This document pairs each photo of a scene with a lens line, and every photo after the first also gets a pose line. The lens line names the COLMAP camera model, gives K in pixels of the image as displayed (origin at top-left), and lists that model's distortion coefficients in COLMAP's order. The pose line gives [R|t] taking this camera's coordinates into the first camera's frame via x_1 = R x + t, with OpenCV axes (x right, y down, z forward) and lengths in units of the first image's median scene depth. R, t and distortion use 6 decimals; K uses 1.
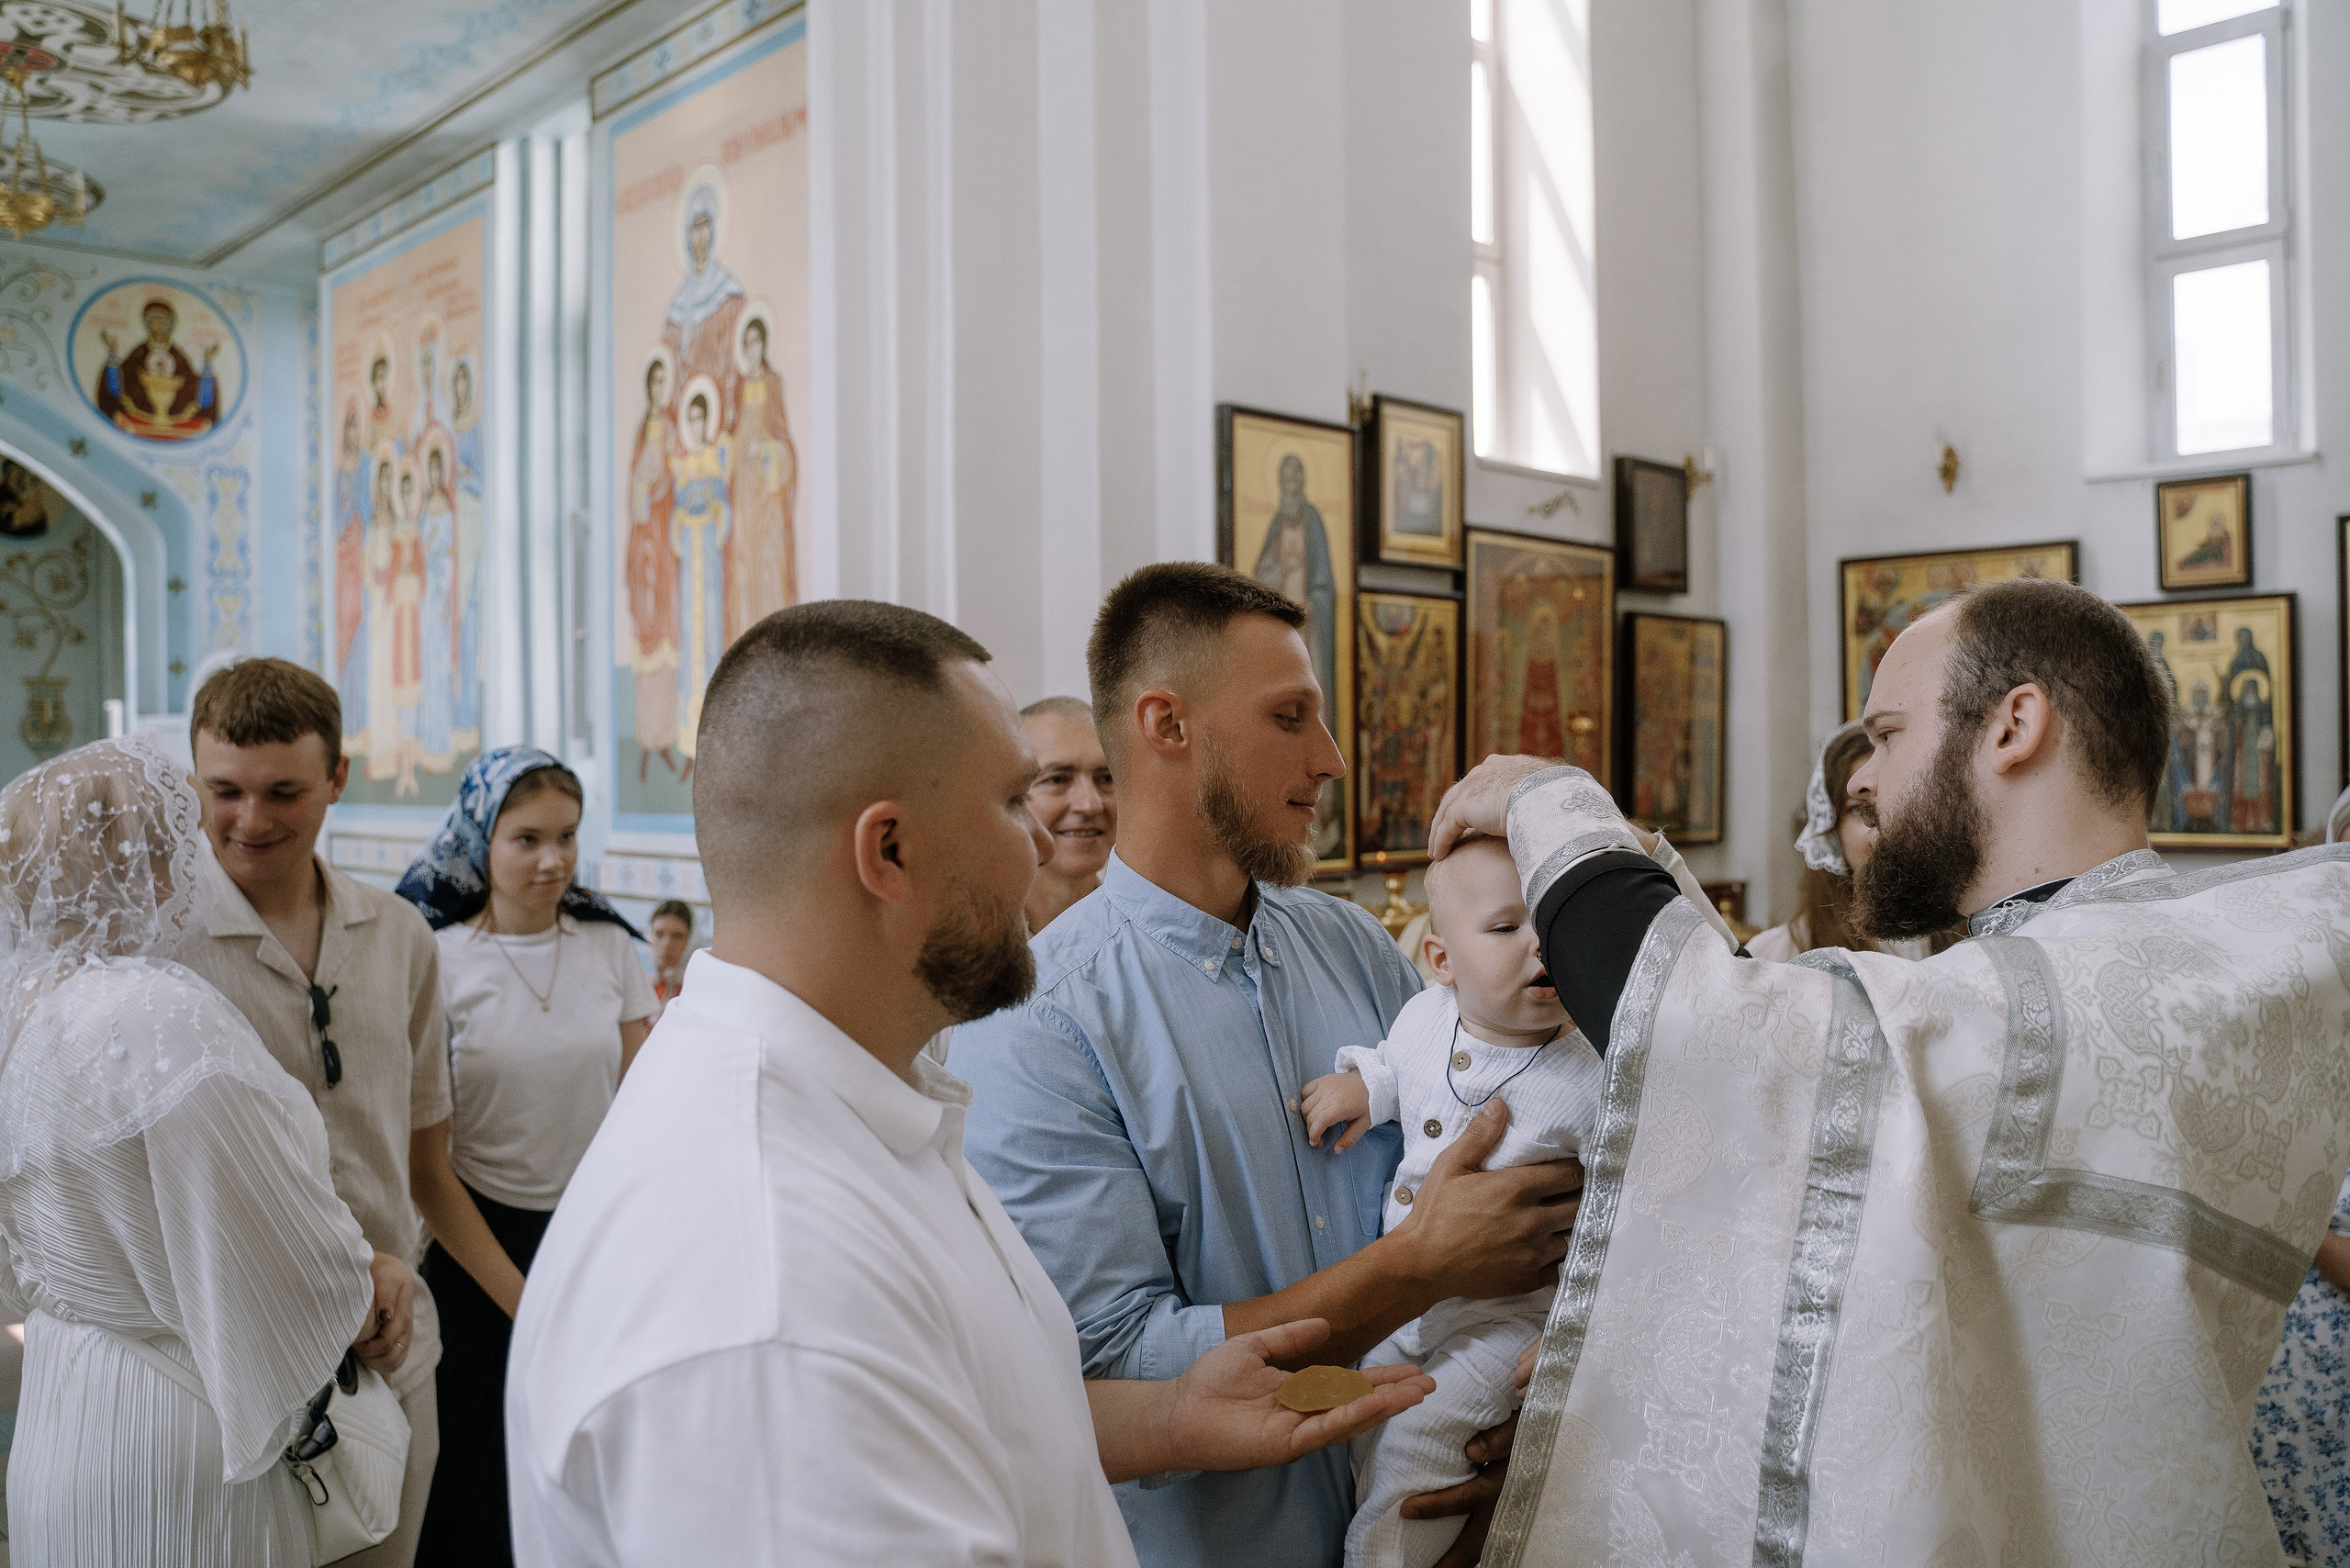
lens RADIAL K [[1890.2, 0, 1159.6], [0, 1890.2, 780.0], [0, 0, 1]] dist [-0.119981, 0.103832]
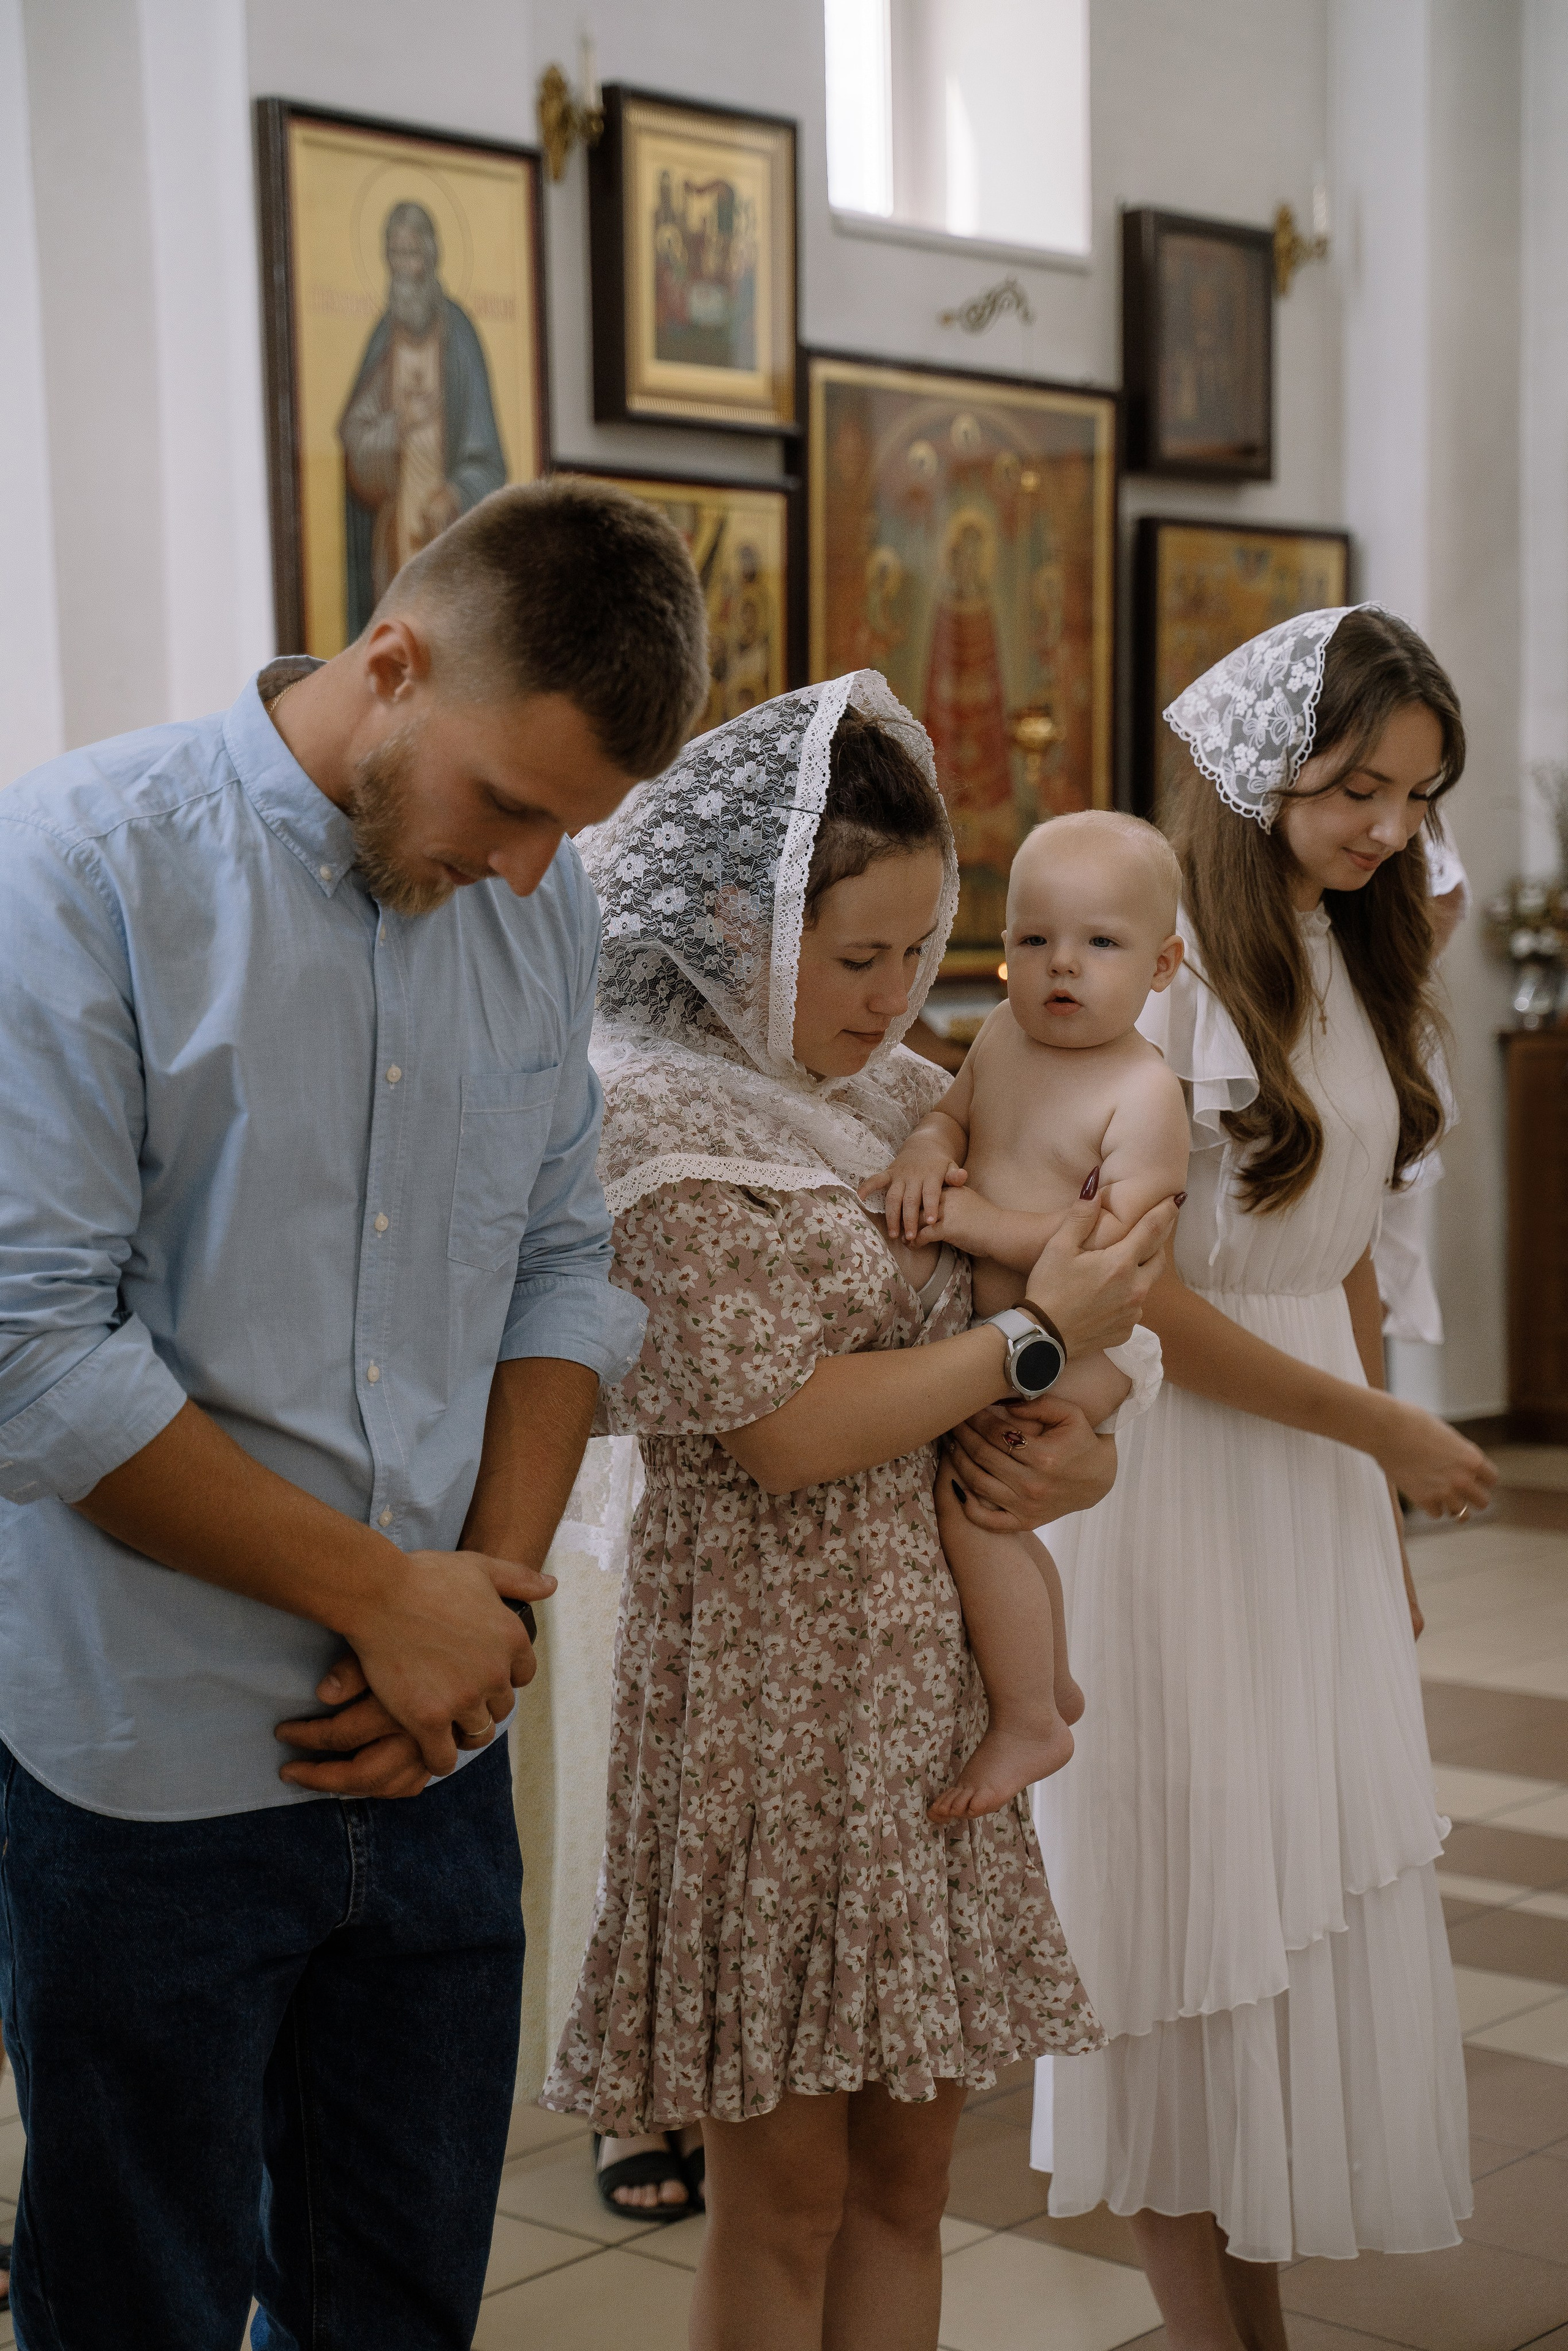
lens RADIAL K [[3942.8, 0, 784.0], [0, 3942.8, 1175.5], [0, 0, 1]] dist [0.265425, -0.030333]
pose [[0.997543, -0.012198, 0.068990, 0.071800], [0.007857, 0.997992, 0.062853, 0.024602], [-0.069618, -0.062157, 0.995635, -0.121578]]
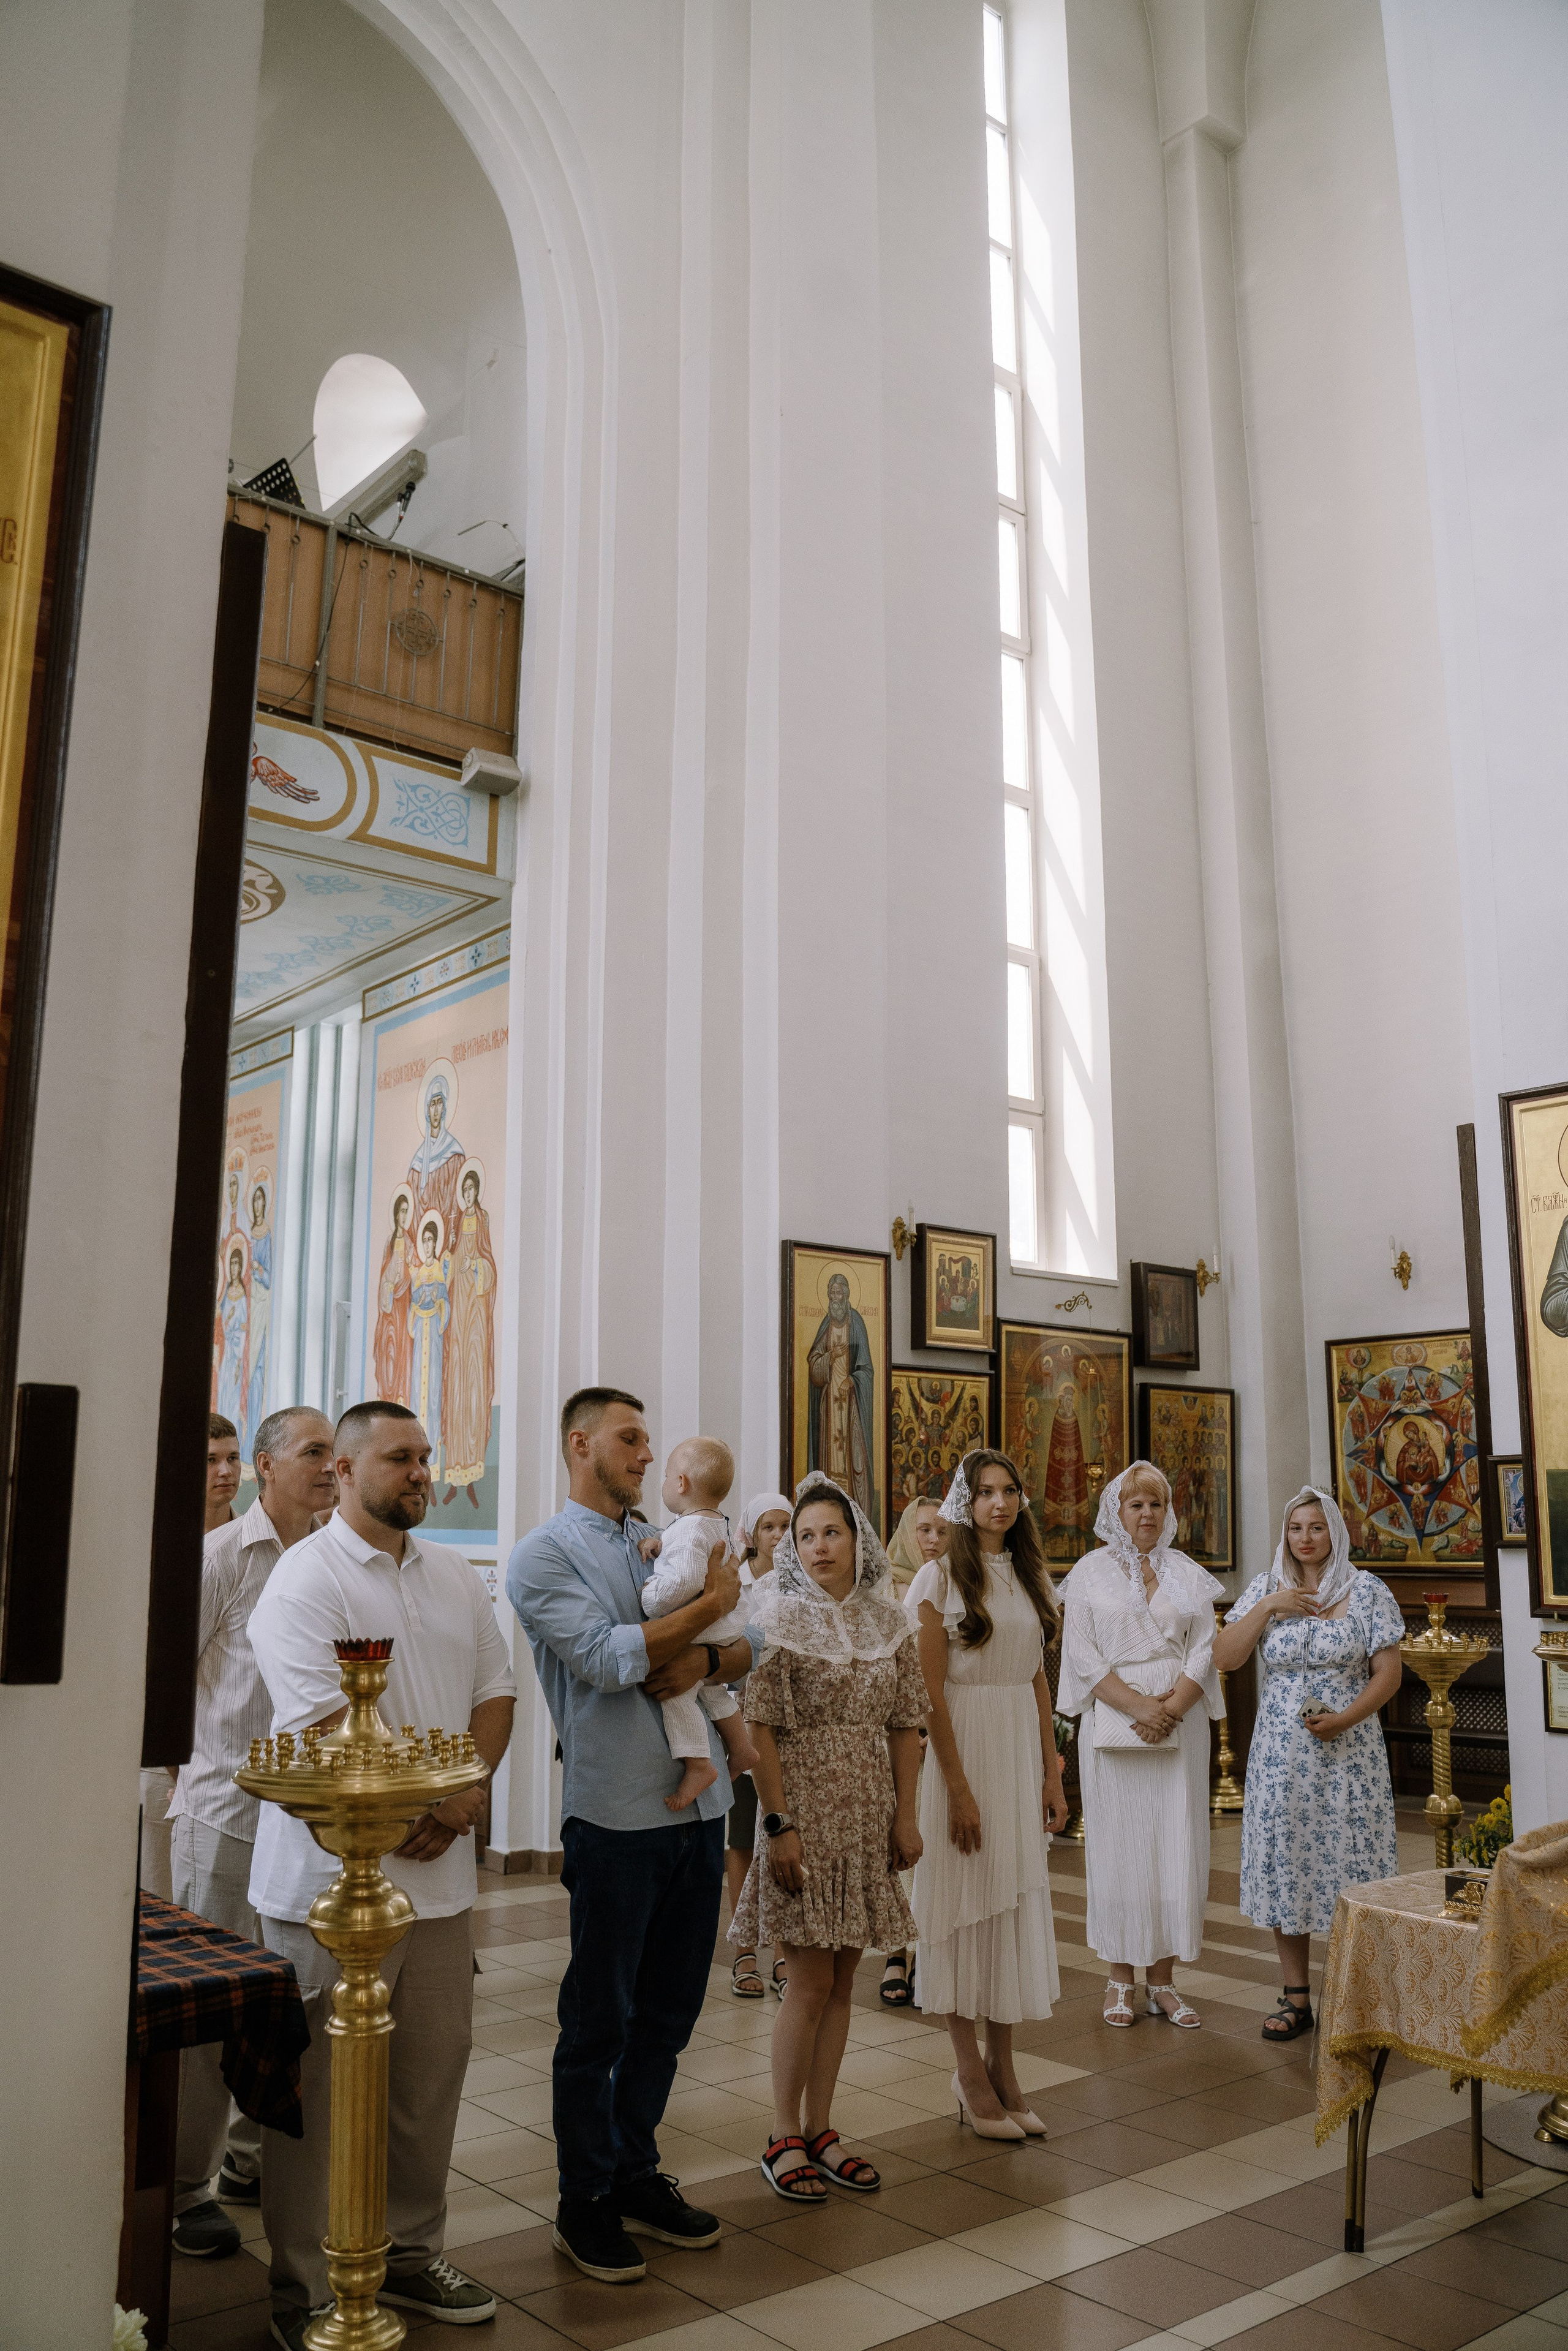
lens RADIAL K [[1907.8, 0, 781.0], [0, 1907.8, 1208.3], [0, 0, 1]] dist [-0.116612, 0.100772]
pose [[0.997471, 0.002717, -0.071016, 0.098127], [-0.014993, 0.984822, -0.172917, 0.020947], [0.069468, 0.173545, 0.982373, -0.322489]]
